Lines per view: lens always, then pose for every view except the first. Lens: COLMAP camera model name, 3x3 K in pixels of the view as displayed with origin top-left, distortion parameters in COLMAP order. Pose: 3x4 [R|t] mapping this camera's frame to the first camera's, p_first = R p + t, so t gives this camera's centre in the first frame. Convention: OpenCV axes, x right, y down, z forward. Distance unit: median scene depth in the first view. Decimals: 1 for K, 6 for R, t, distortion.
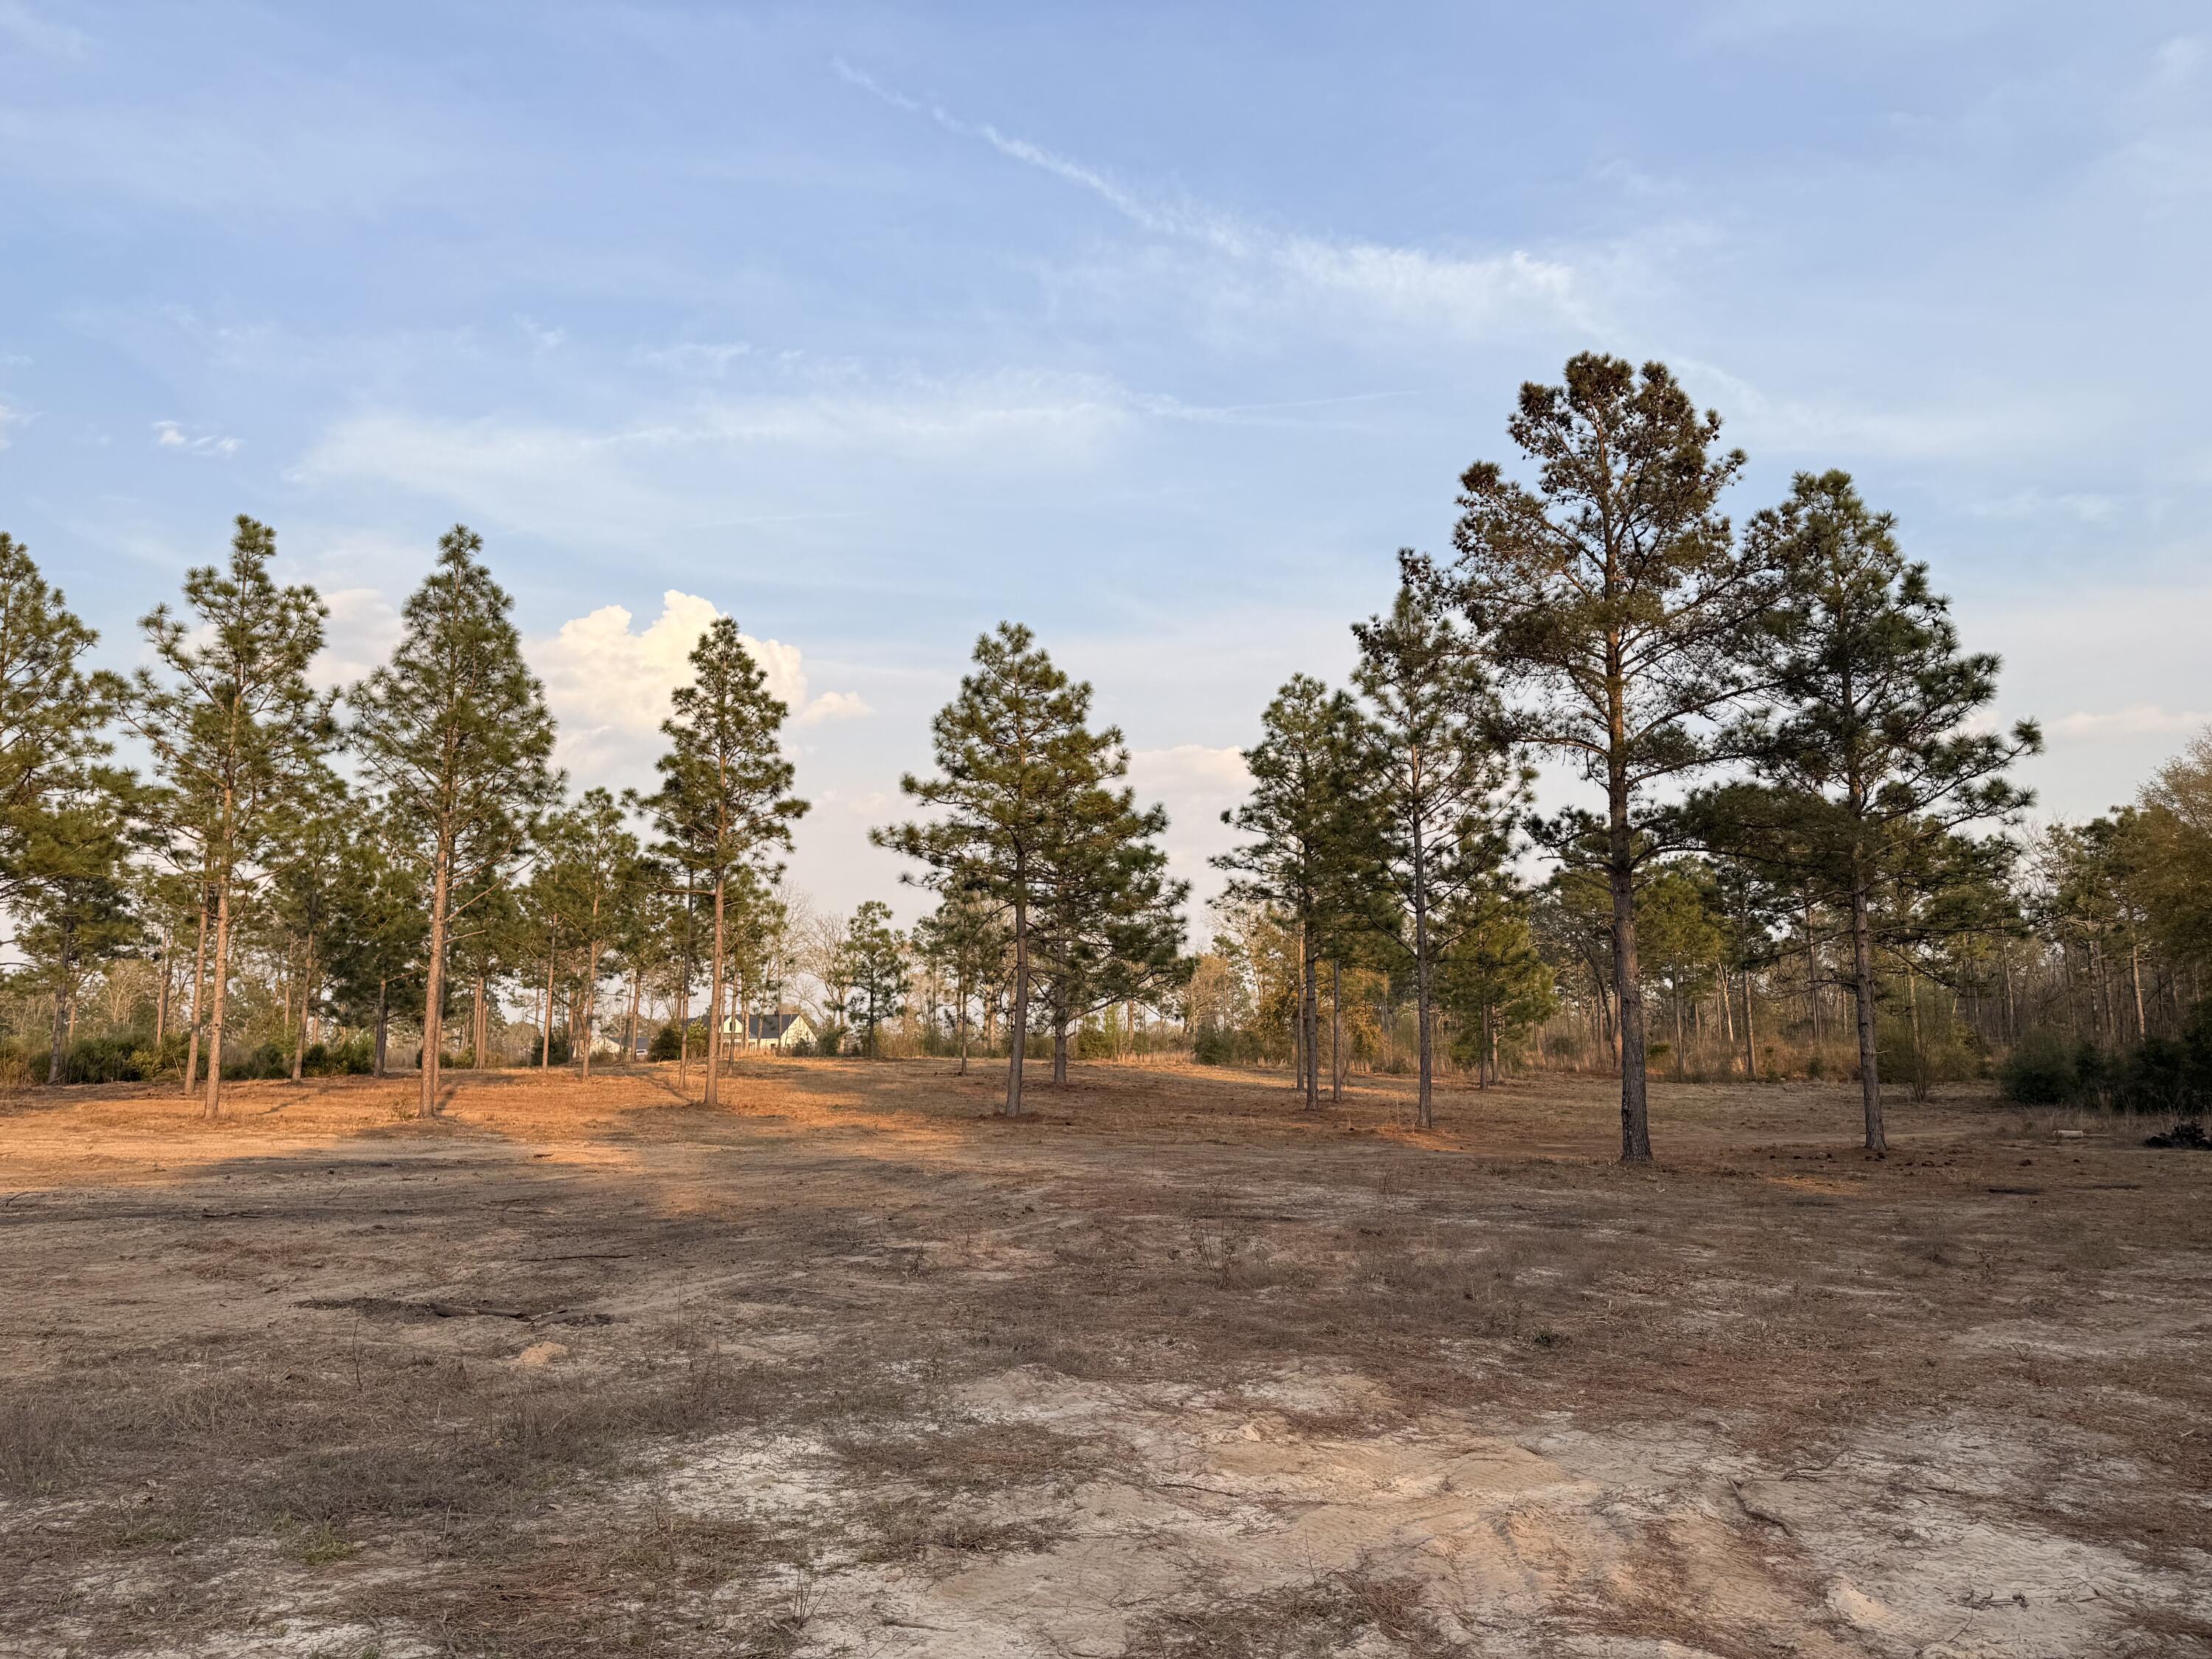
lens RADIAL K [[1560.9, 0, 1213.7], [0, 1560.9, 811.3], [0, 0, 1]] dist [-0.009817, -0.011625]
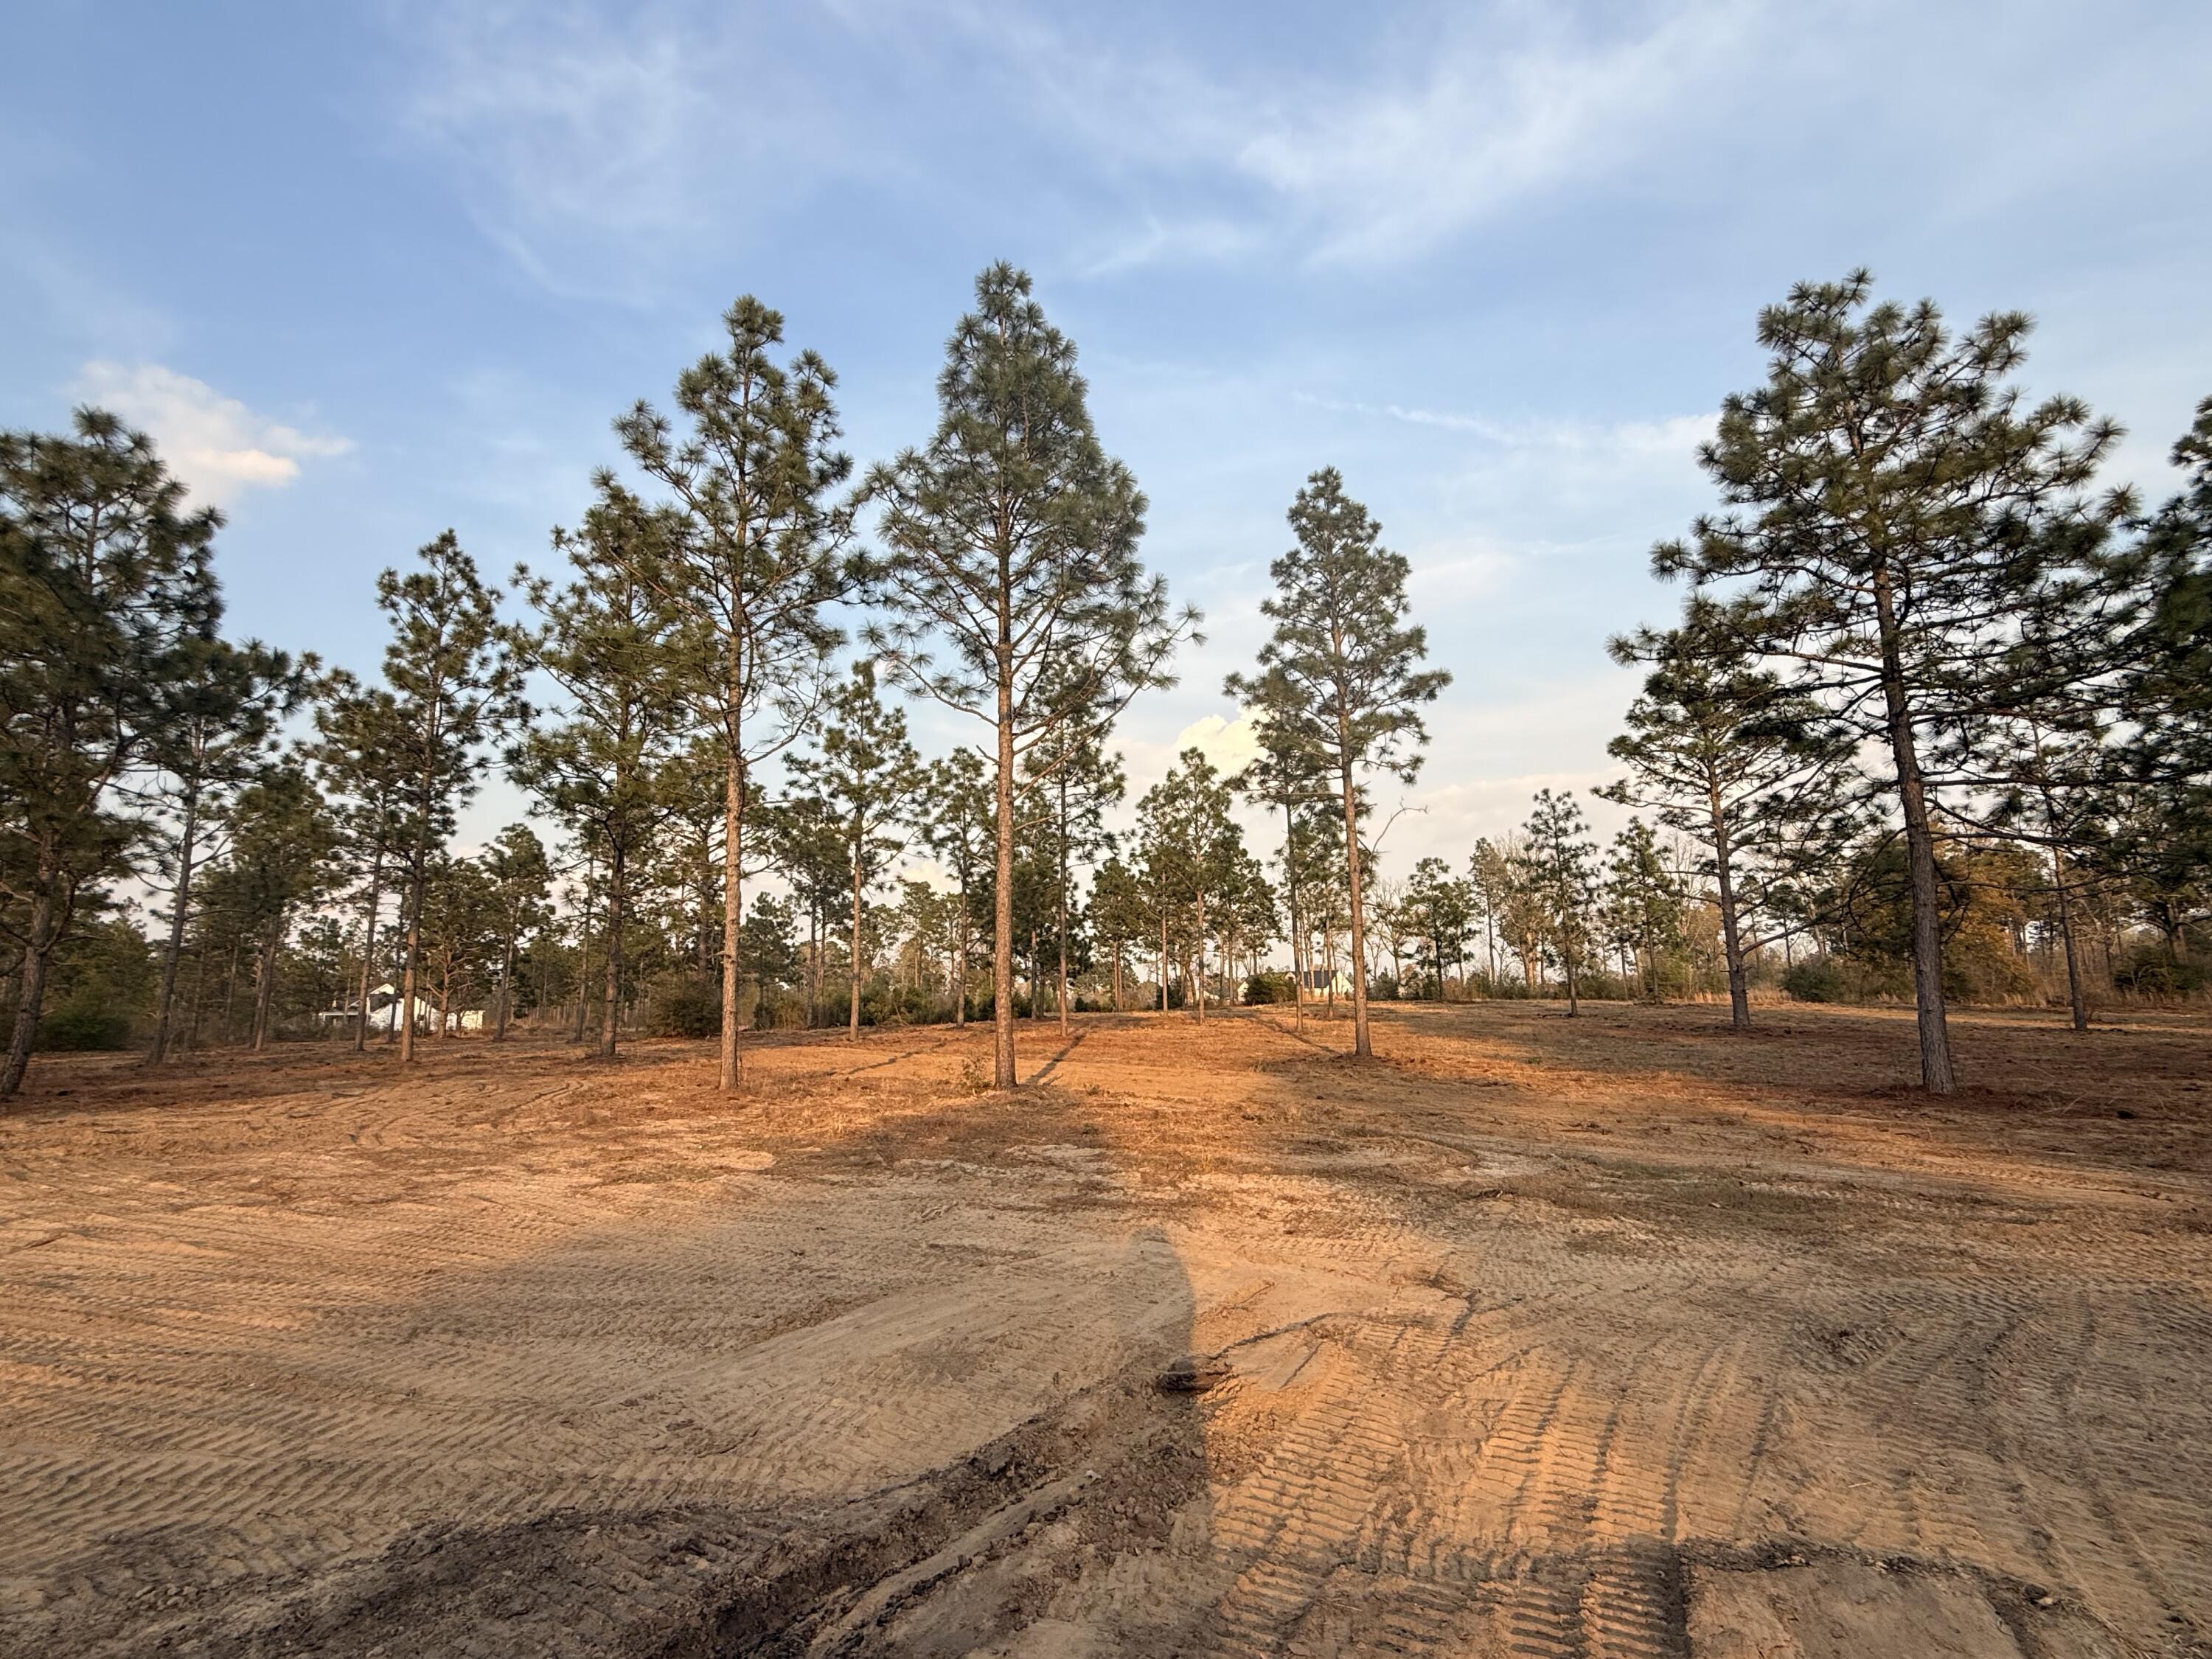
lens RADIAL K [[1057.9, 0, 1125.8], [0, 1057.9, 829.2], [0, 0, 1]] dist [-0.000898, 0.001122]
pose [[0.905389, -0.075770, -0.417767, -0.138697], [0.073259, 0.997069, -0.022069, 0.053112], [0.418215, -0.010624, 0.908286, 0.325581]]
